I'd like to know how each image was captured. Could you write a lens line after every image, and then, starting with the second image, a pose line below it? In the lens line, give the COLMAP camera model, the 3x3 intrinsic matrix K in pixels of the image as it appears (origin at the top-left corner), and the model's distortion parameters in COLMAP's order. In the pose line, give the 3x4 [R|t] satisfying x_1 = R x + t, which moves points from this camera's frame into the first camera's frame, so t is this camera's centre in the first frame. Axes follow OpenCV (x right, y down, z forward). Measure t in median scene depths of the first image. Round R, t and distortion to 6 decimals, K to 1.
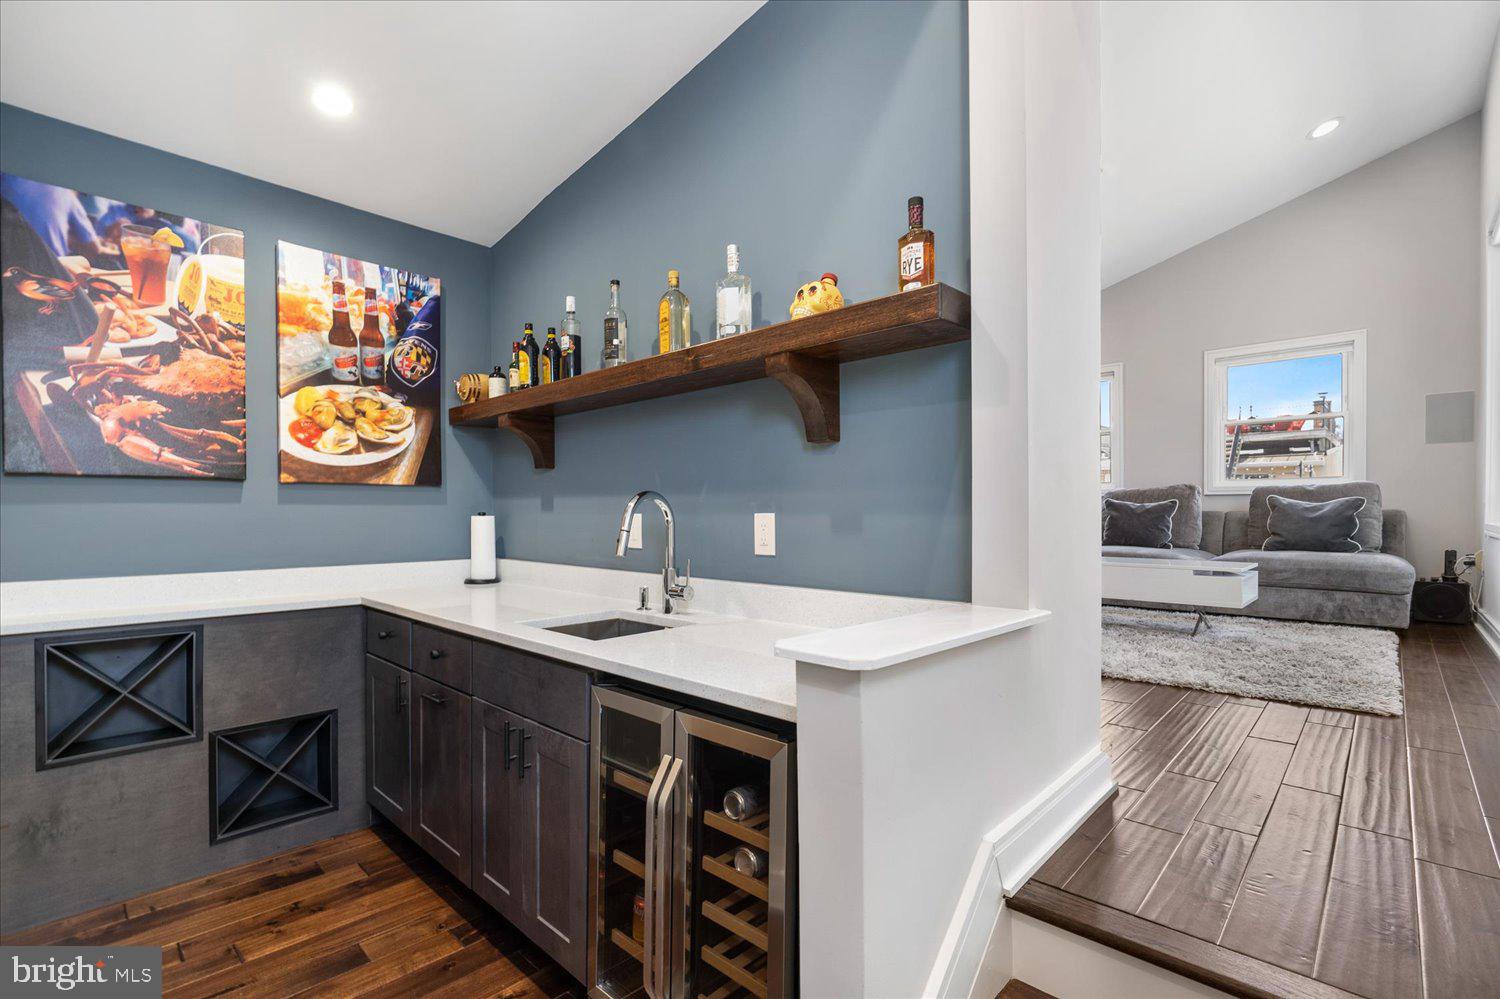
lens RADIAL K [[678.9, 0, 771.7], [0, 678.9, 505.4], [0, 0, 1]] dist [-0.009436, 0.007342]
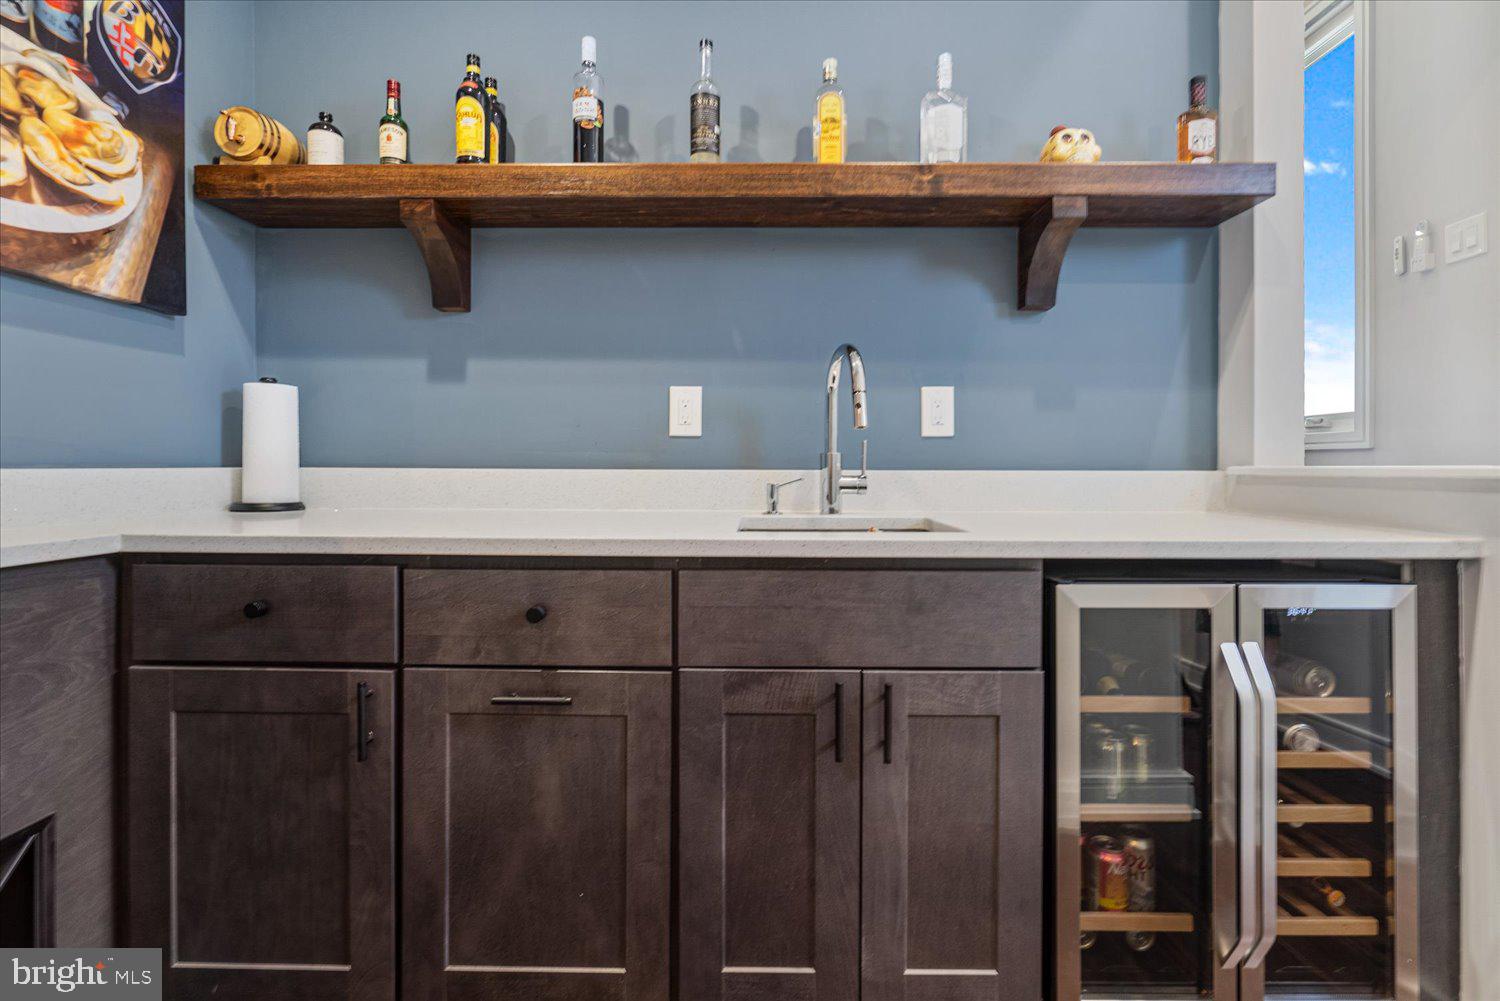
lens RADIAL K [[671.7, 0, 751.1], [0, 671.7, 458.7], [0, 0, 1]] dist [-0.002355, 0.000397]
pose [[0.744289, 0.007657, 0.667814, -0.538914], [-0.011896, 0.999928, 0.001794, 0.074589], [-0.667752, -0.009280, 0.744326, 0.381593]]
